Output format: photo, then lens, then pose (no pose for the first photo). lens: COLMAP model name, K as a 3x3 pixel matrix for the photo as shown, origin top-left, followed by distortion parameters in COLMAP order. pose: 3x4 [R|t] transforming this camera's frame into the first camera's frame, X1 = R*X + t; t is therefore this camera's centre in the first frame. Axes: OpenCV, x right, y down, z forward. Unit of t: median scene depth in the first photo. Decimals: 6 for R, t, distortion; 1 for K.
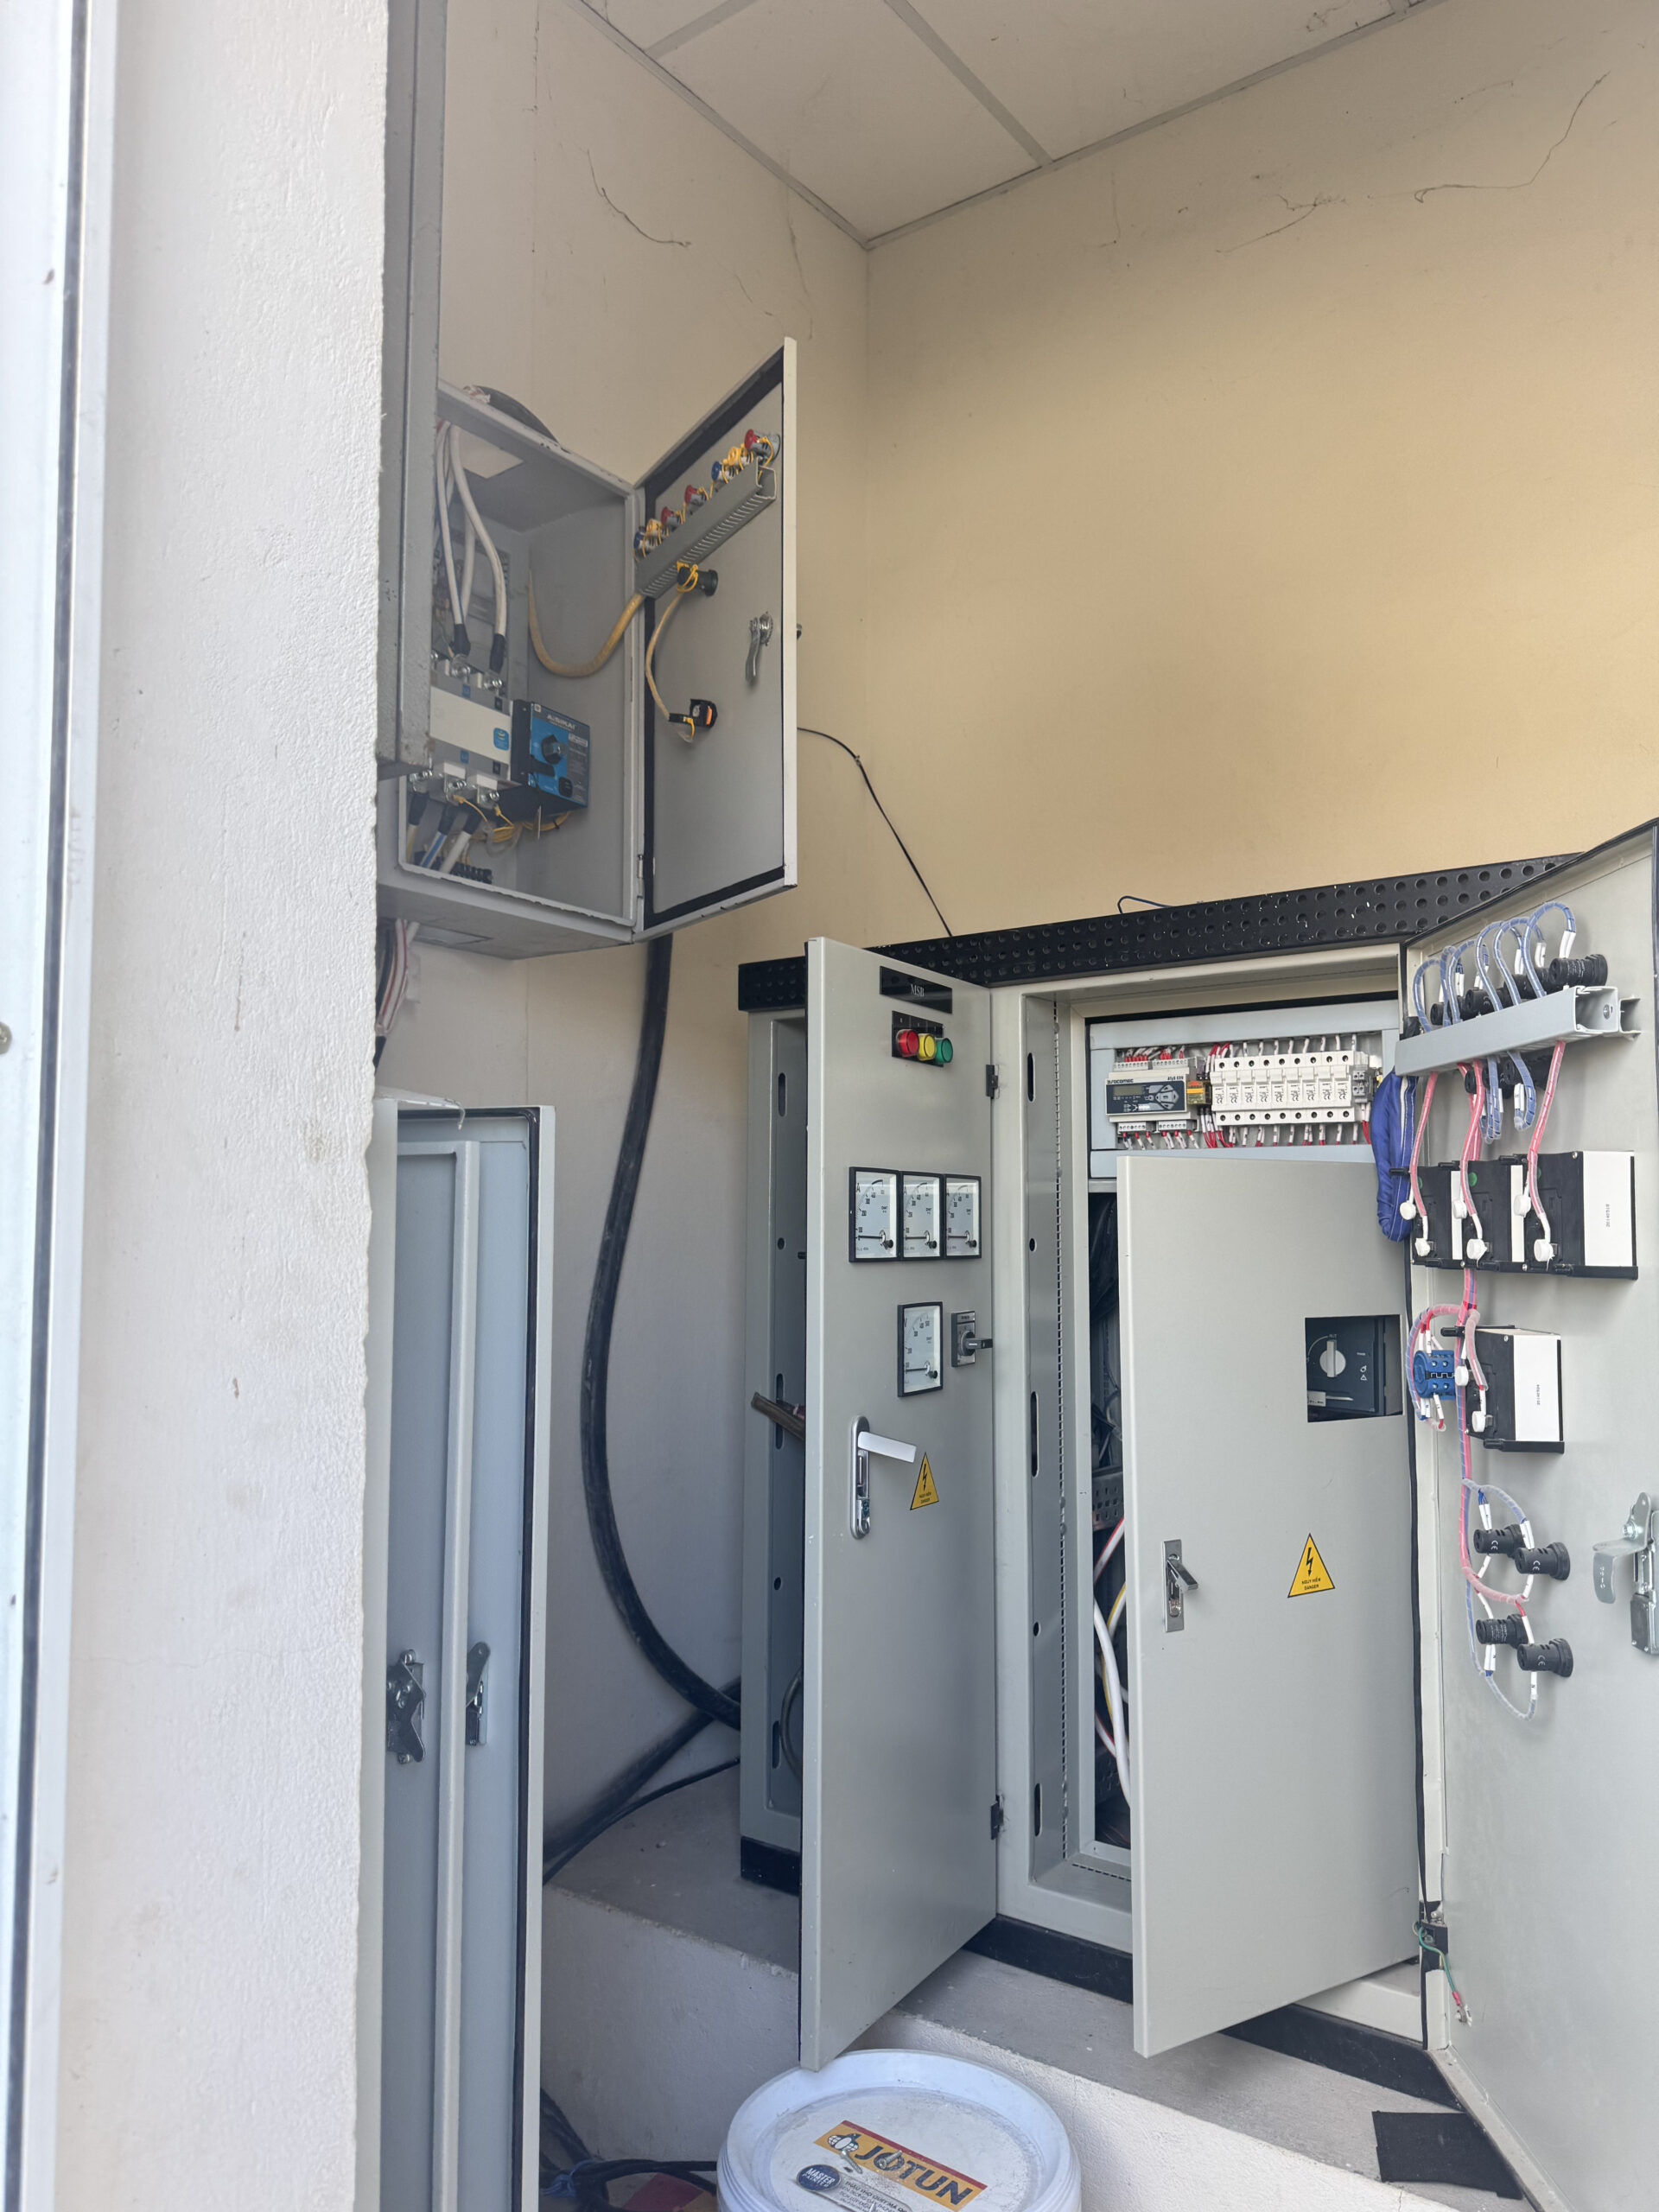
lens RADIAL K [[1548.6, 0, 817.3], [0, 1548.6, 1129.6], [0, 0, 1]] dist [0.009851, -0.025101]
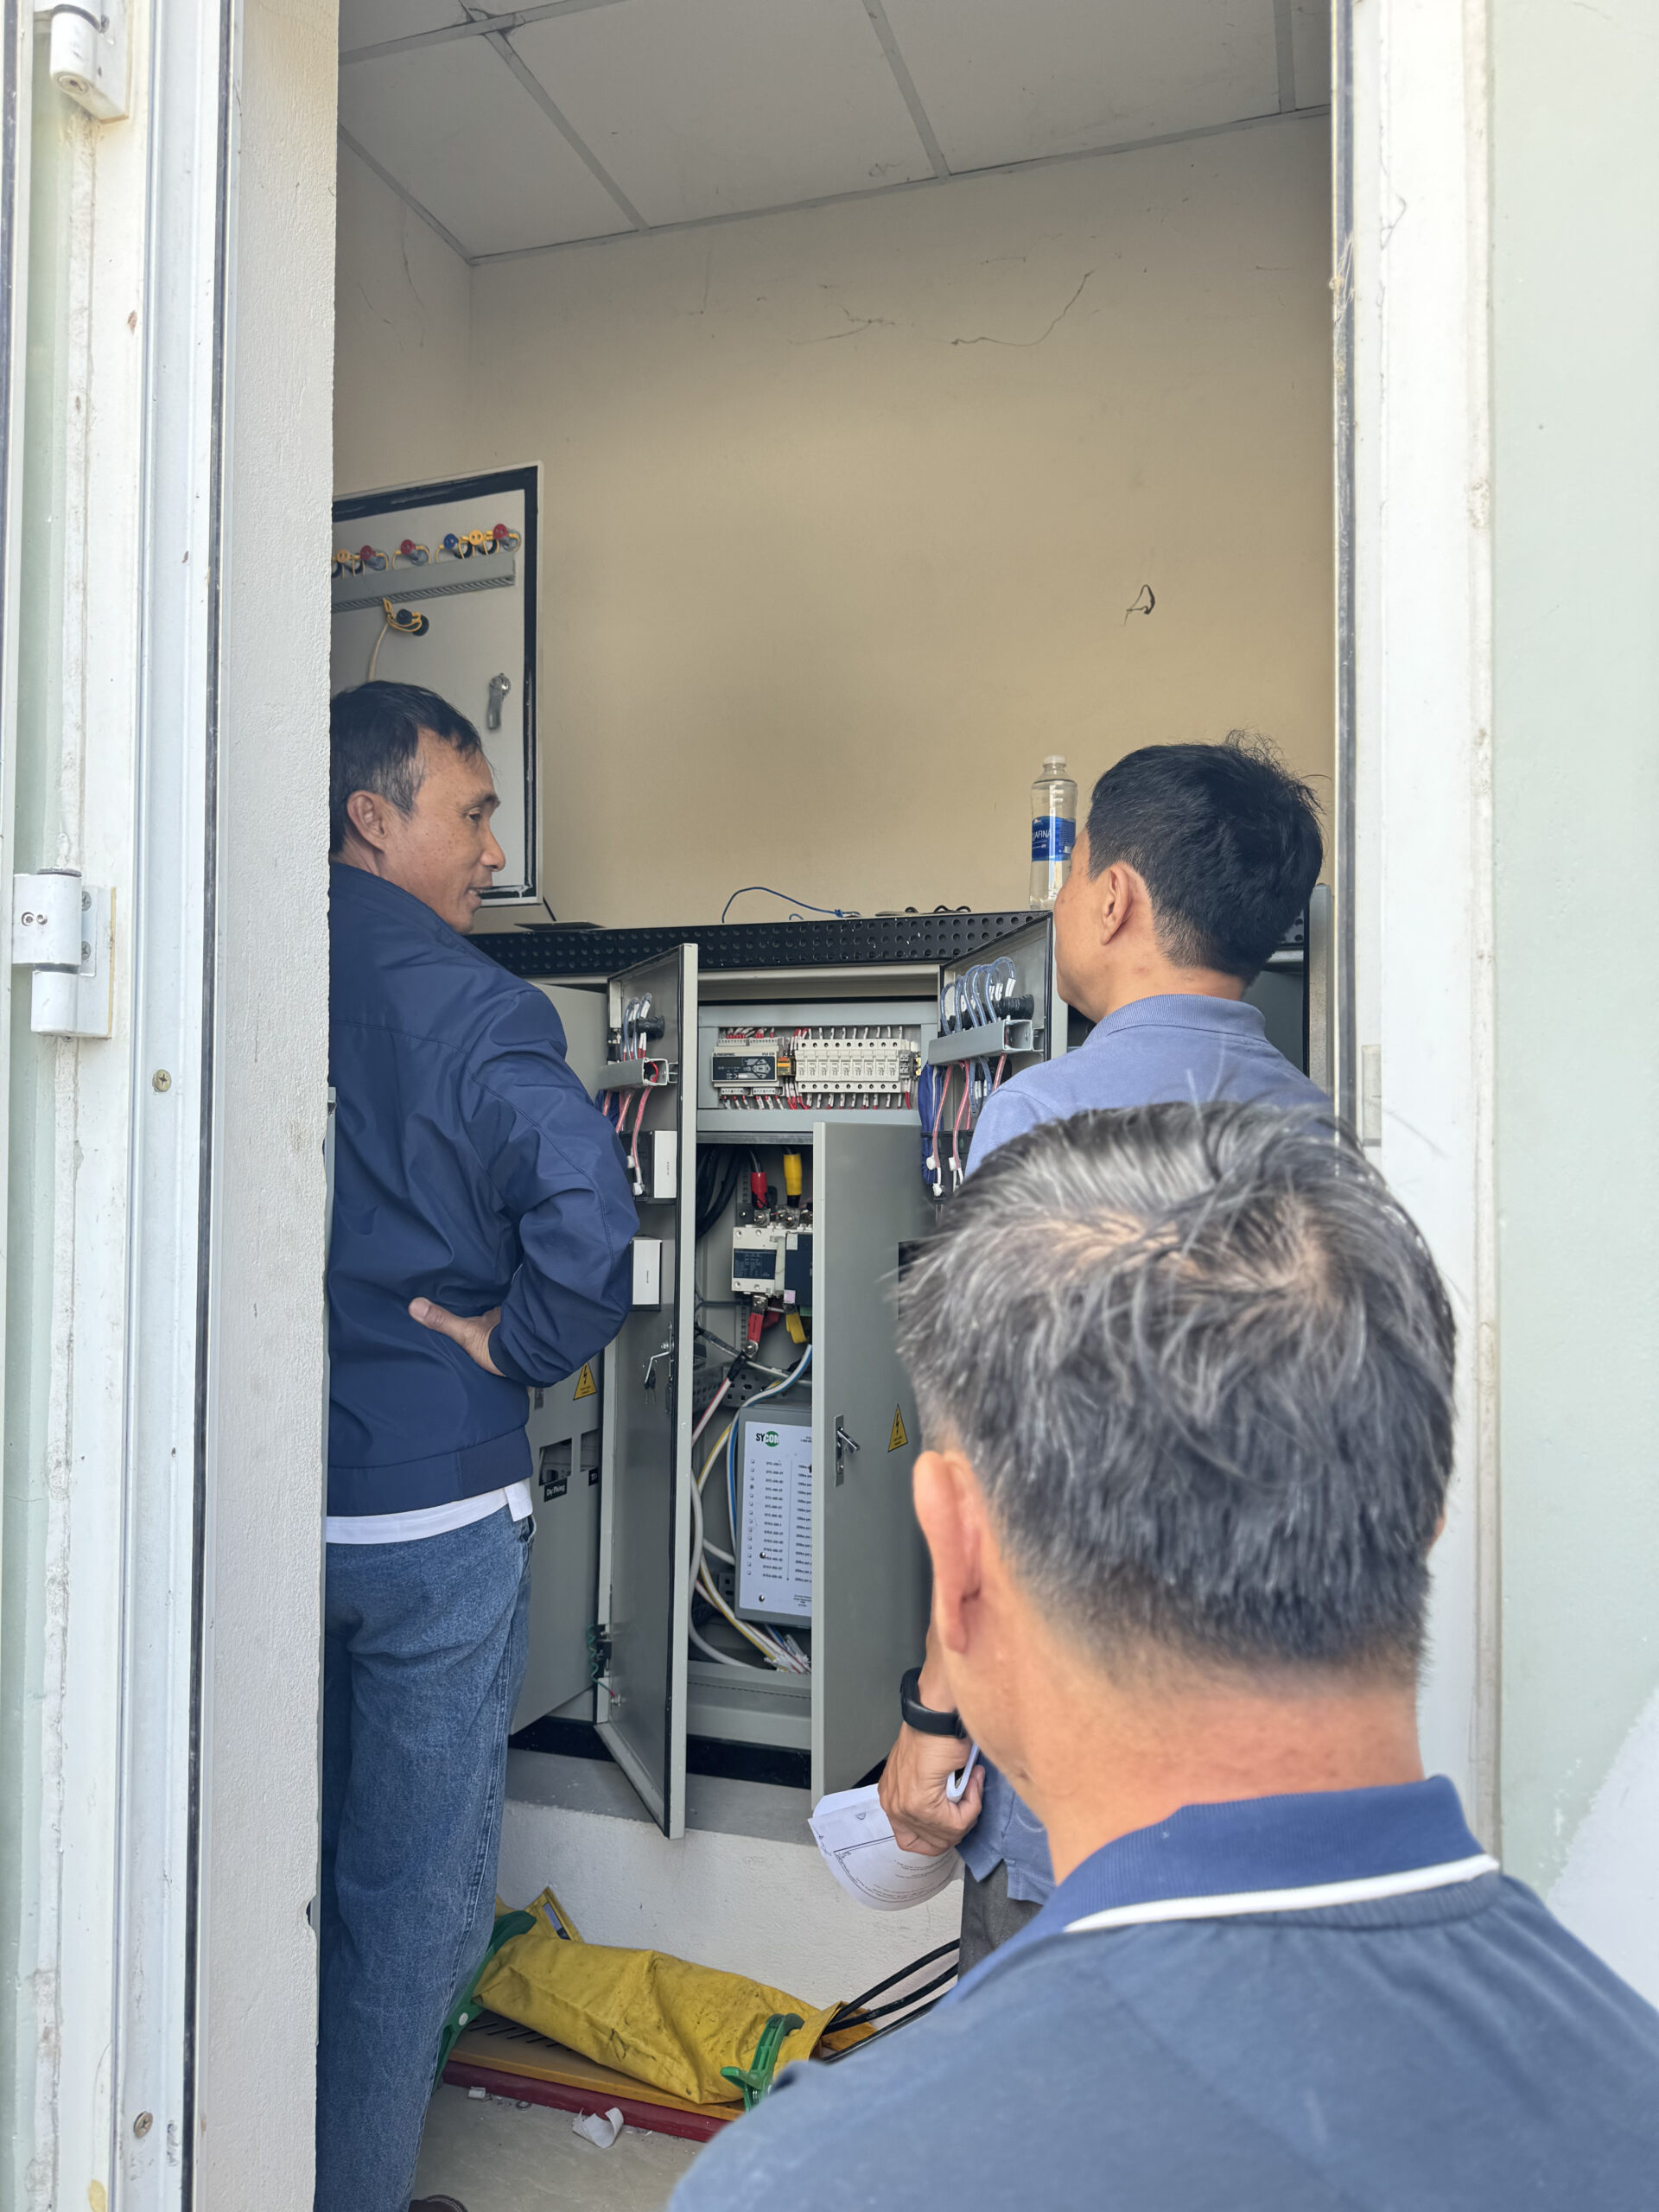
lens RADIAL K [[1548.6, 0, 830.5], [0, 1548.6, 1099.3], [0, 0, 1]] dist [0.009851, -0.025101]
pose [[0.942204, 0.013809, 0.334754, -0.148264], [-0.025339, 0.999226, 0.030101, -0.036288], [-0.334079, -0.036844, 0.941825, -0.221270]]
